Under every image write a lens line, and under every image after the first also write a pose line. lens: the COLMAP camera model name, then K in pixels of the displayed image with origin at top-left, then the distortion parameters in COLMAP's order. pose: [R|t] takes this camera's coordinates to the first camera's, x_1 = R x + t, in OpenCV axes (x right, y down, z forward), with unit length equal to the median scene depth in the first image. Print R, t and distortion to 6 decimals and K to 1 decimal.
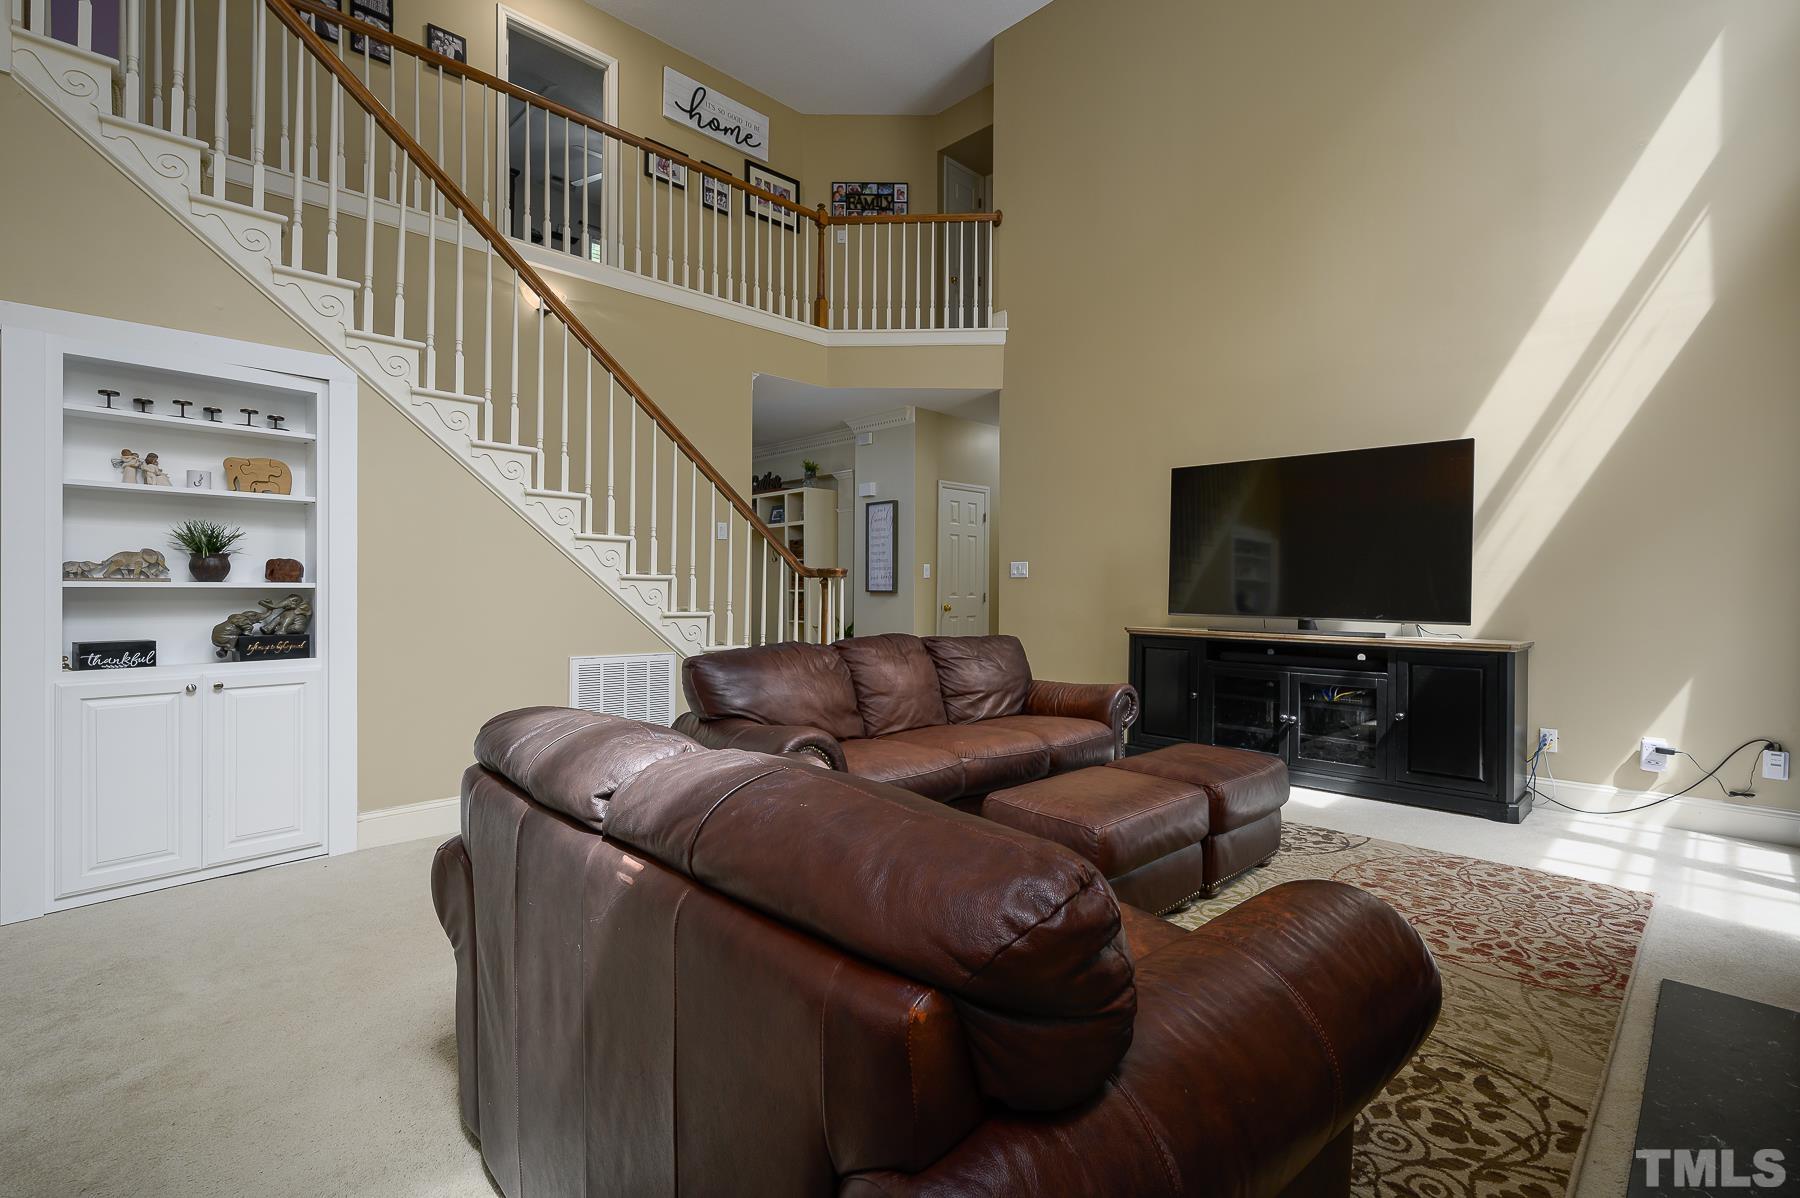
lens RADIAL K [[807.5, 0, 900.0], [0, 807.5, 599.0], [0, 0, 1]] dist [0.000598, -0.000440]
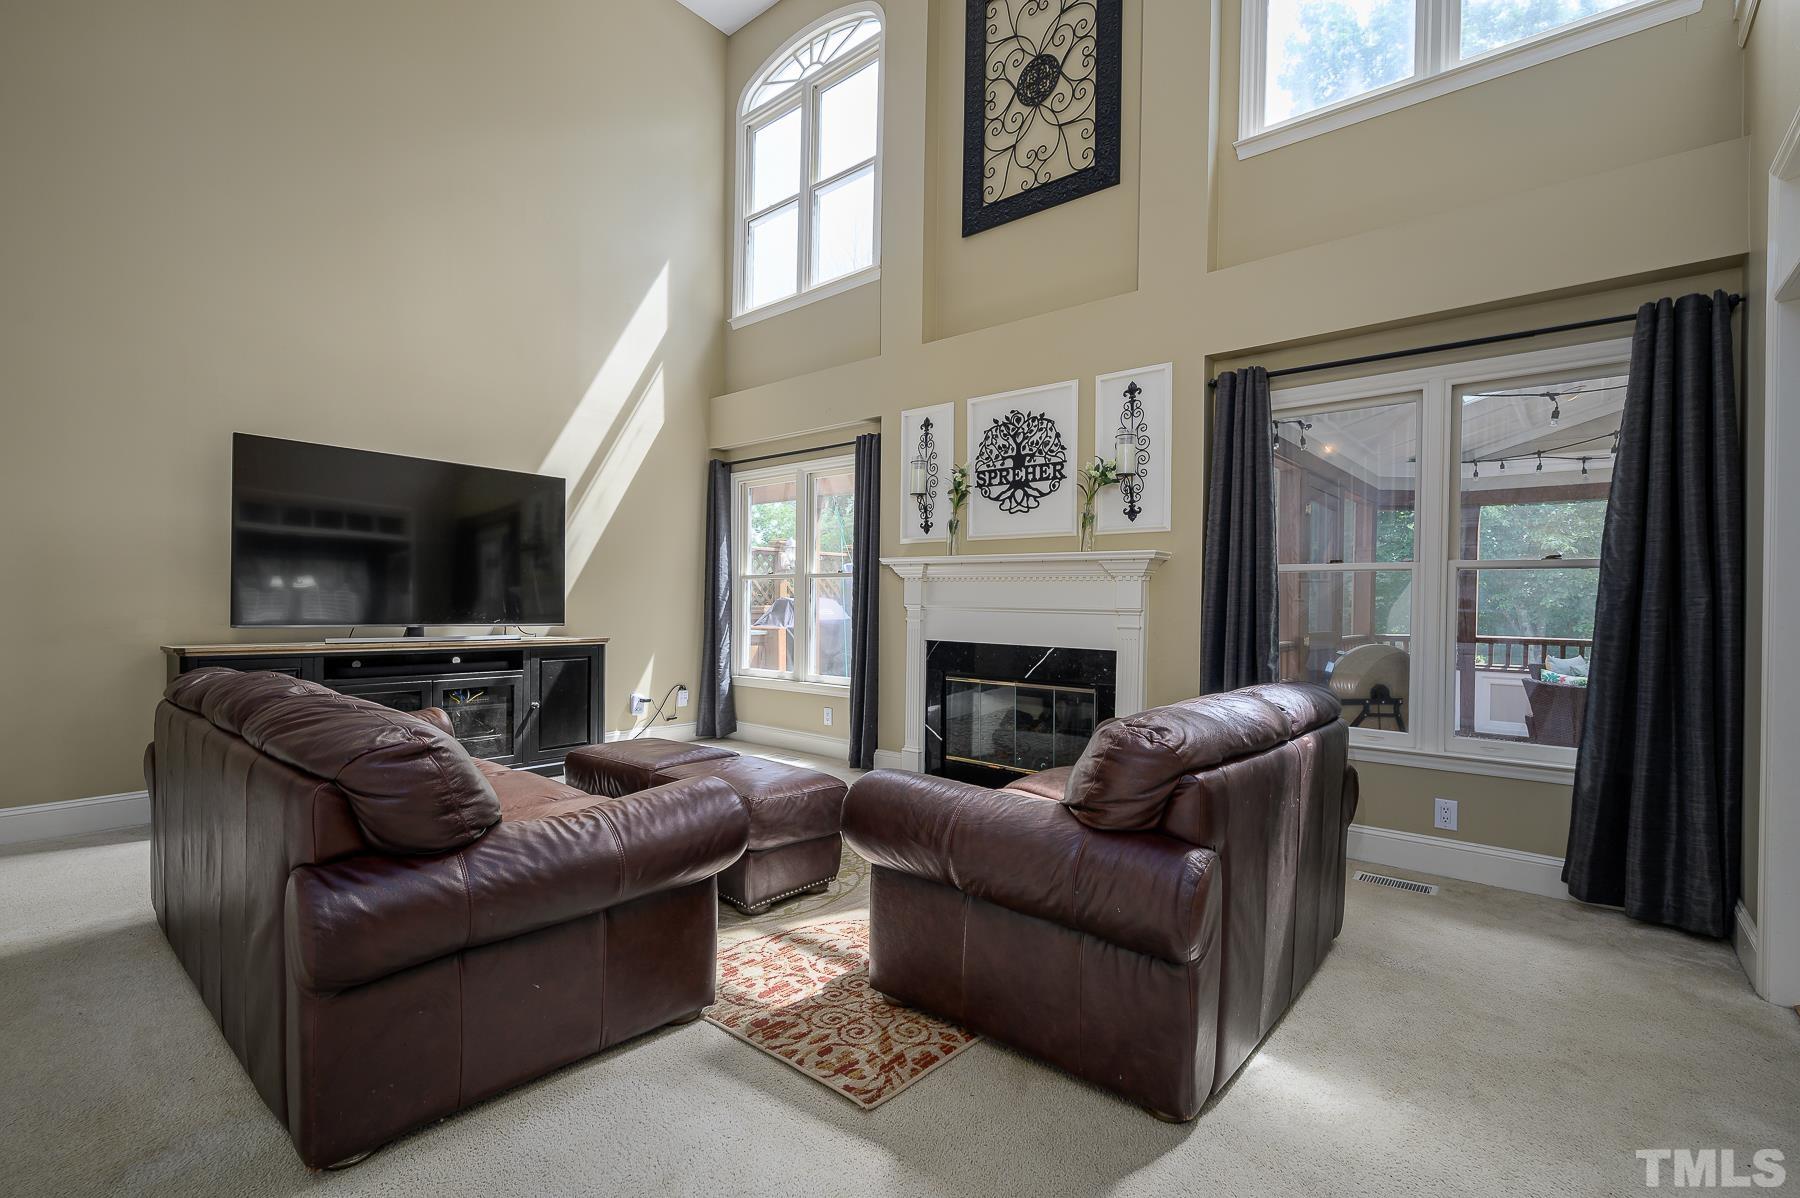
lens RADIAL K [[807.5, 0, 900.0], [0, 807.5, 599.0], [0, 0, 1]] dist [0.000598, -0.000440]
pose [[-0.091618, -0.000370, 0.995794, -2.864958], [0.000686, 1.000000, 0.000435, -0.041806], [-0.995794, 0.000723, -0.091617, 2.771908]]
